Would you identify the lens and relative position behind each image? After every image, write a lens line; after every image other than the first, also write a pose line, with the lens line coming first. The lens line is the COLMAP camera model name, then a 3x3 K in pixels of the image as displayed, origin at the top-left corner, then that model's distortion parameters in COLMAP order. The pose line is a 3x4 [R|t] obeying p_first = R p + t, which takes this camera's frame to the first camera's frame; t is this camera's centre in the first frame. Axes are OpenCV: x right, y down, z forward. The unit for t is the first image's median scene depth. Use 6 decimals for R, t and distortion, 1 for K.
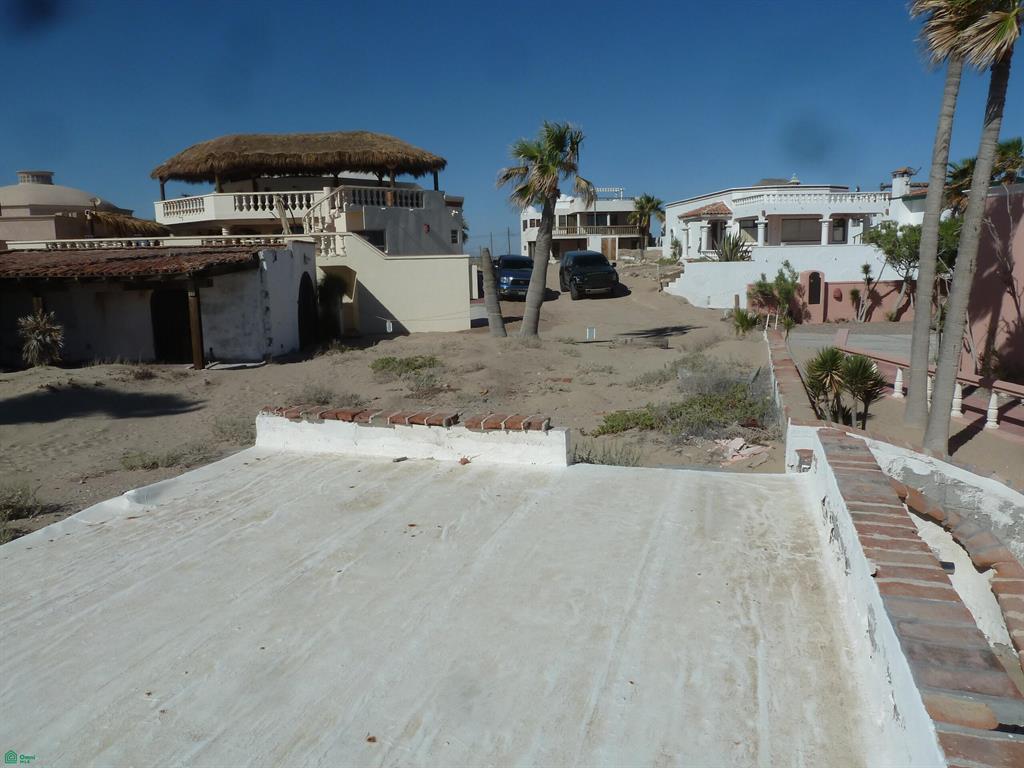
lens RADIAL K [[763.5, 0, 508.0], [0, 763.5, 374.9], [0, 0, 1]] dist [-0.025429, -0.003172]
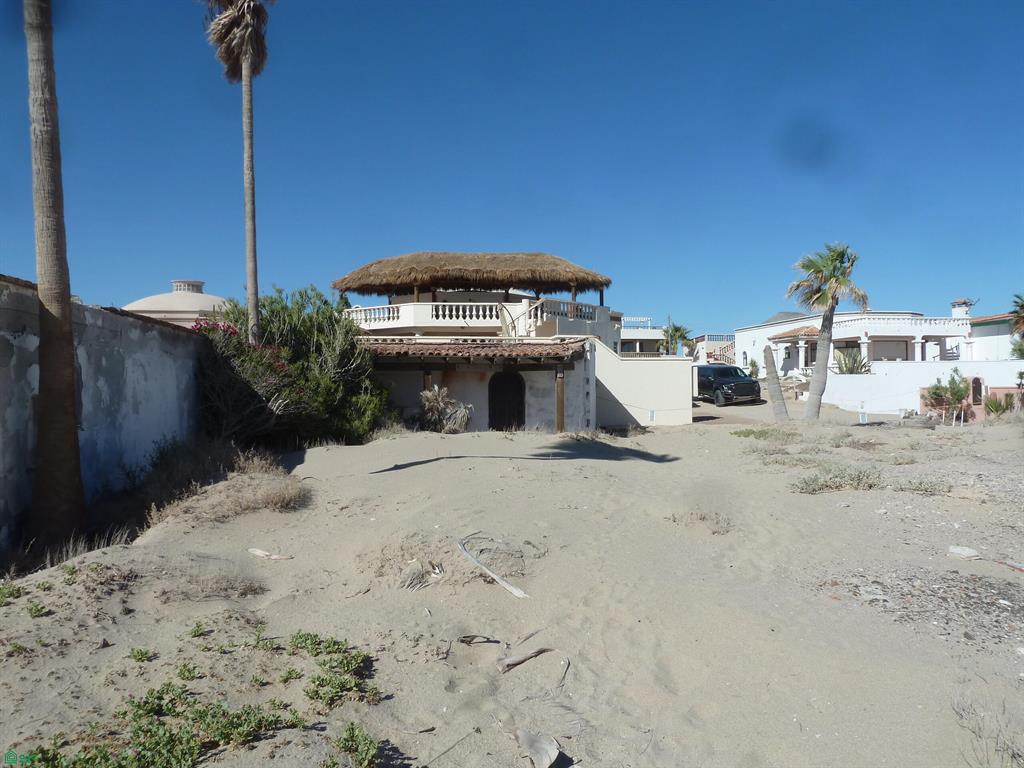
lens RADIAL K [[763.5, 0, 519.6], [0, 763.5, 380.7], [0, 0, 1]] dist [-0.025429, -0.003172]
pose [[0.997357, 0.015333, 0.071020, -0.309999], [-0.003514, 0.986515, -0.163635, 0.050293], [-0.072572, 0.162953, 0.983961, -0.071790]]
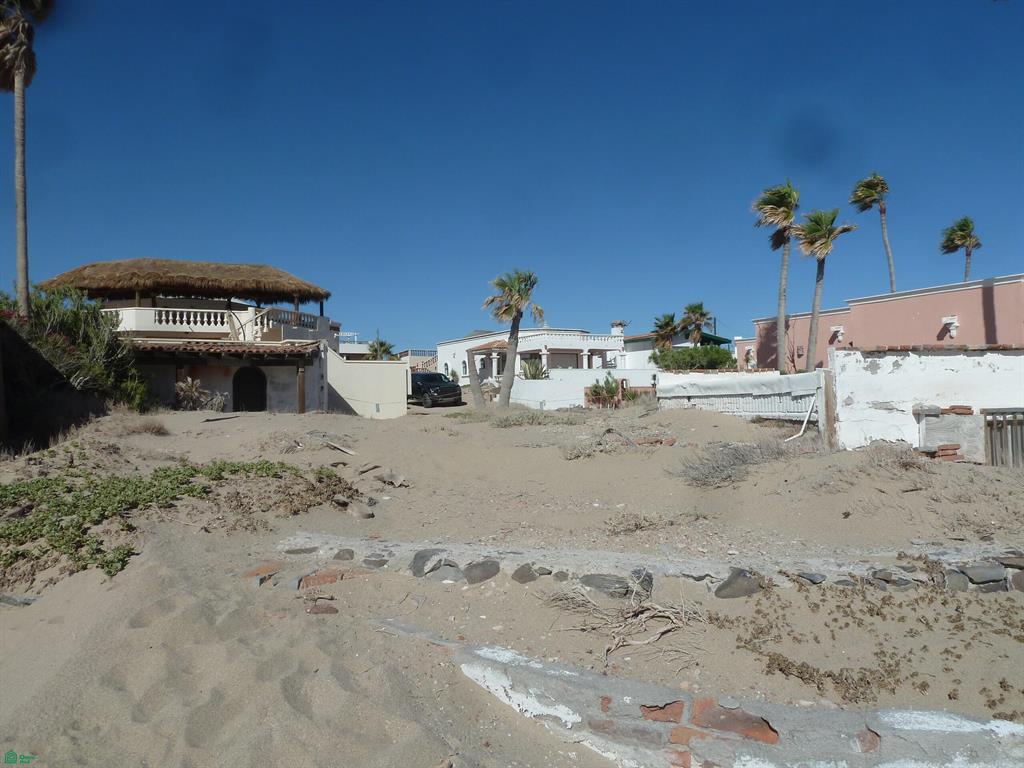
lens RADIAL K [[763.5, 0, 511.8], [0, 763.5, 381.4], [0, 0, 1]] dist [-0.025429, -0.003172]
pose [[0.900634, 0.016184, 0.434277, -0.369150], [0.066700, 0.982318, -0.174934, 0.096457], [-0.429429, 0.186518, 0.883630, -0.191183]]
